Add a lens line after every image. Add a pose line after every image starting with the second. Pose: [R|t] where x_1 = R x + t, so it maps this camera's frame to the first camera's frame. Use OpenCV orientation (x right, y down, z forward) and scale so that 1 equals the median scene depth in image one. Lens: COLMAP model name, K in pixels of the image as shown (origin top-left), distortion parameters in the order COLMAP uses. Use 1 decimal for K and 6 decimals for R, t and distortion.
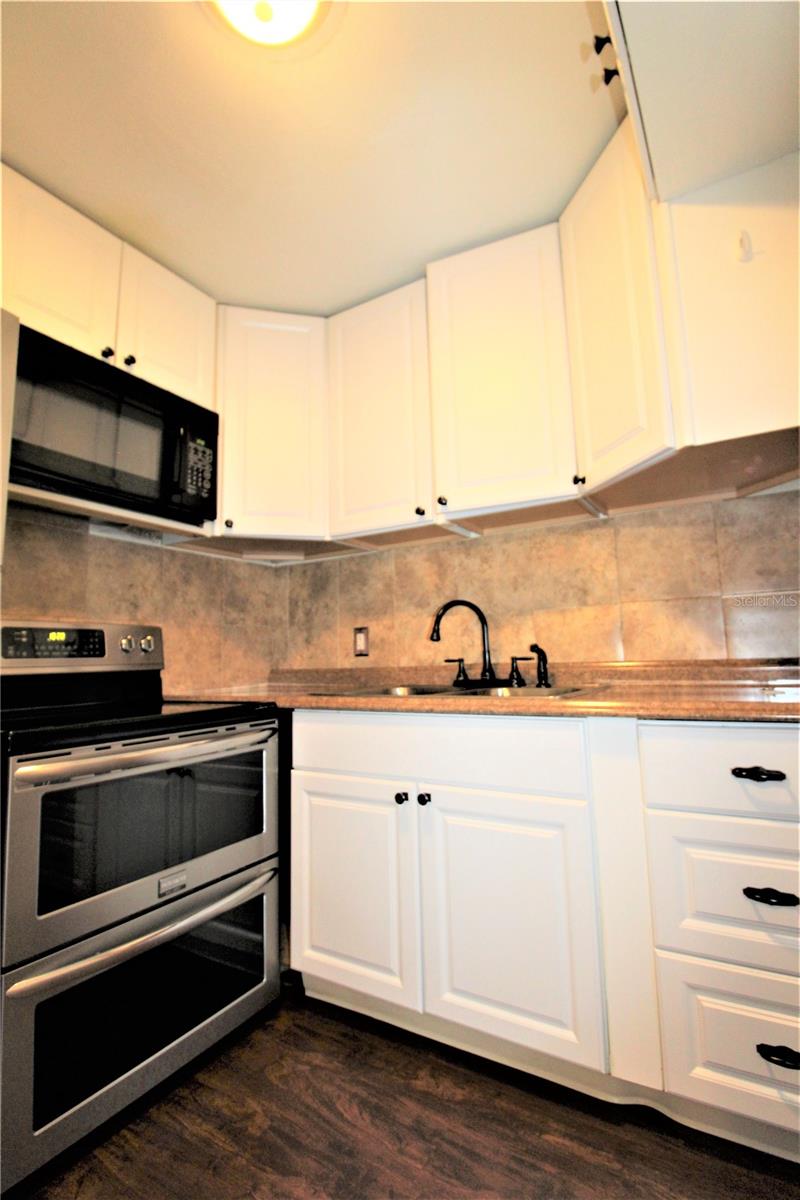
lens RADIAL K [[569.7, 0, 400.0], [0, 569.7, 600.0], [0, 0, 1]] dist [-0.002517, -0.000782]
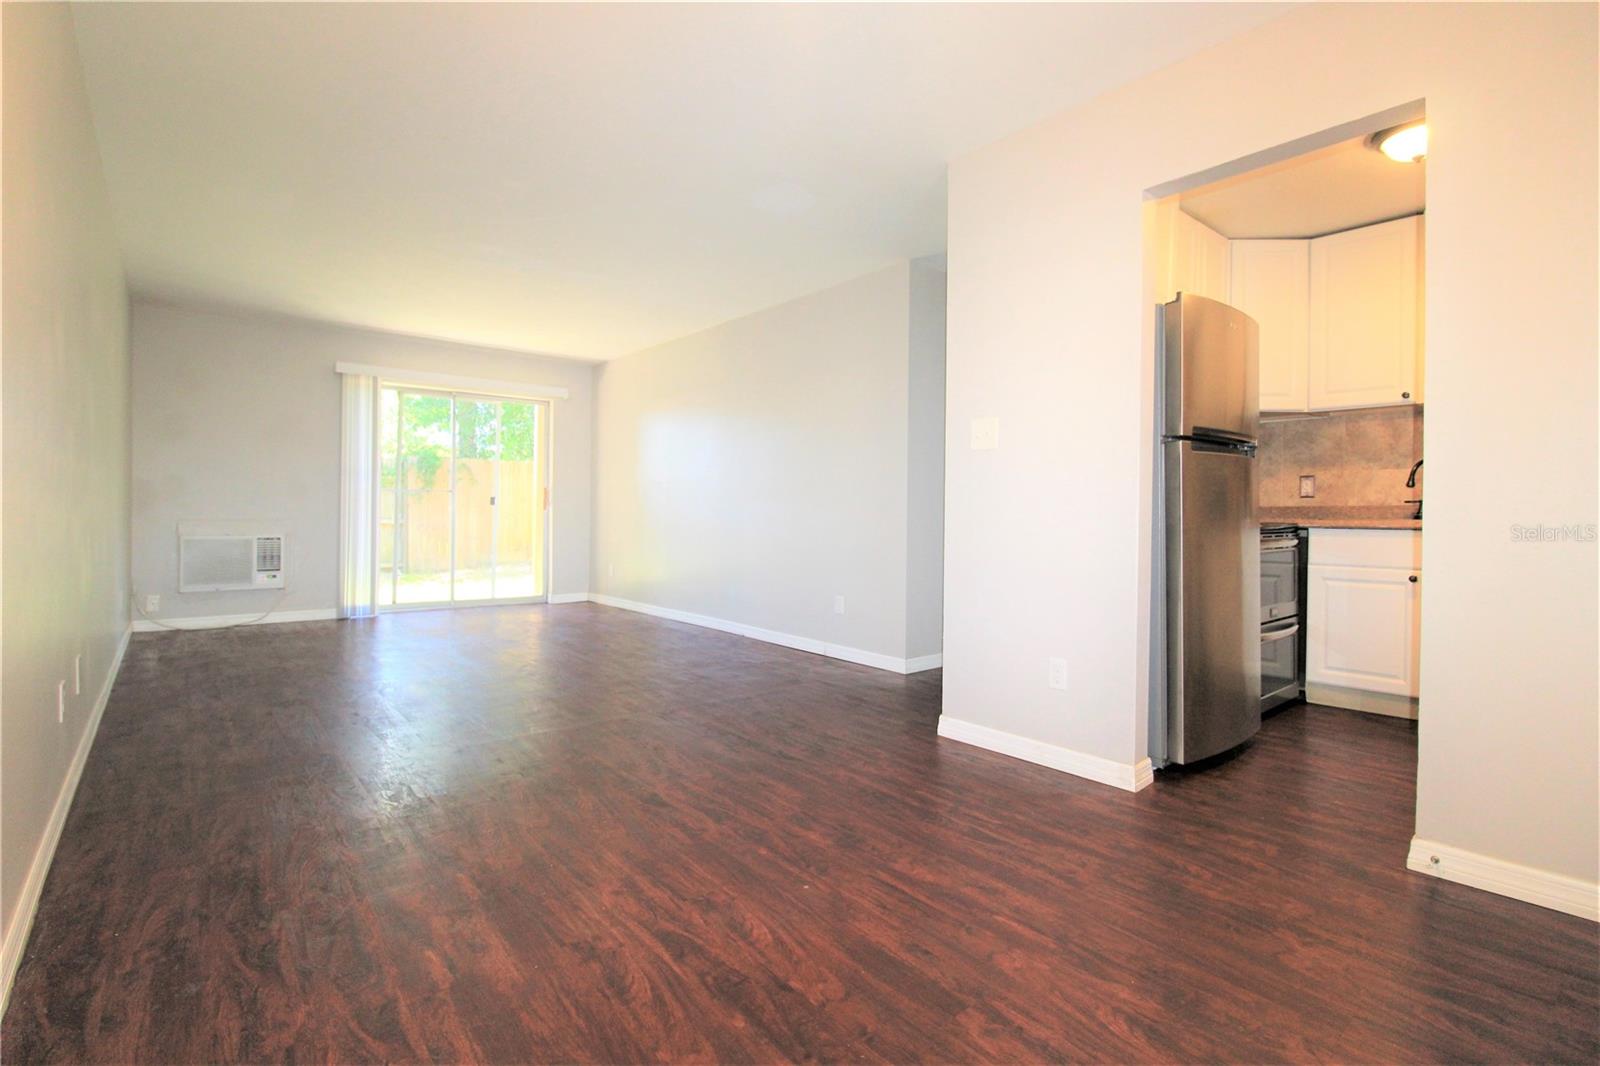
lens RADIAL K [[759.6, 0, 800.0], [0, 759.6, 533.0], [0, 0, 1]] dist [-0.002517, -0.000782]
pose [[0.949842, 0.039058, -0.310283, -0.648961], [0.001839, 0.991455, 0.130434, -0.052424], [0.312726, -0.124462, 0.941654, -1.054613]]
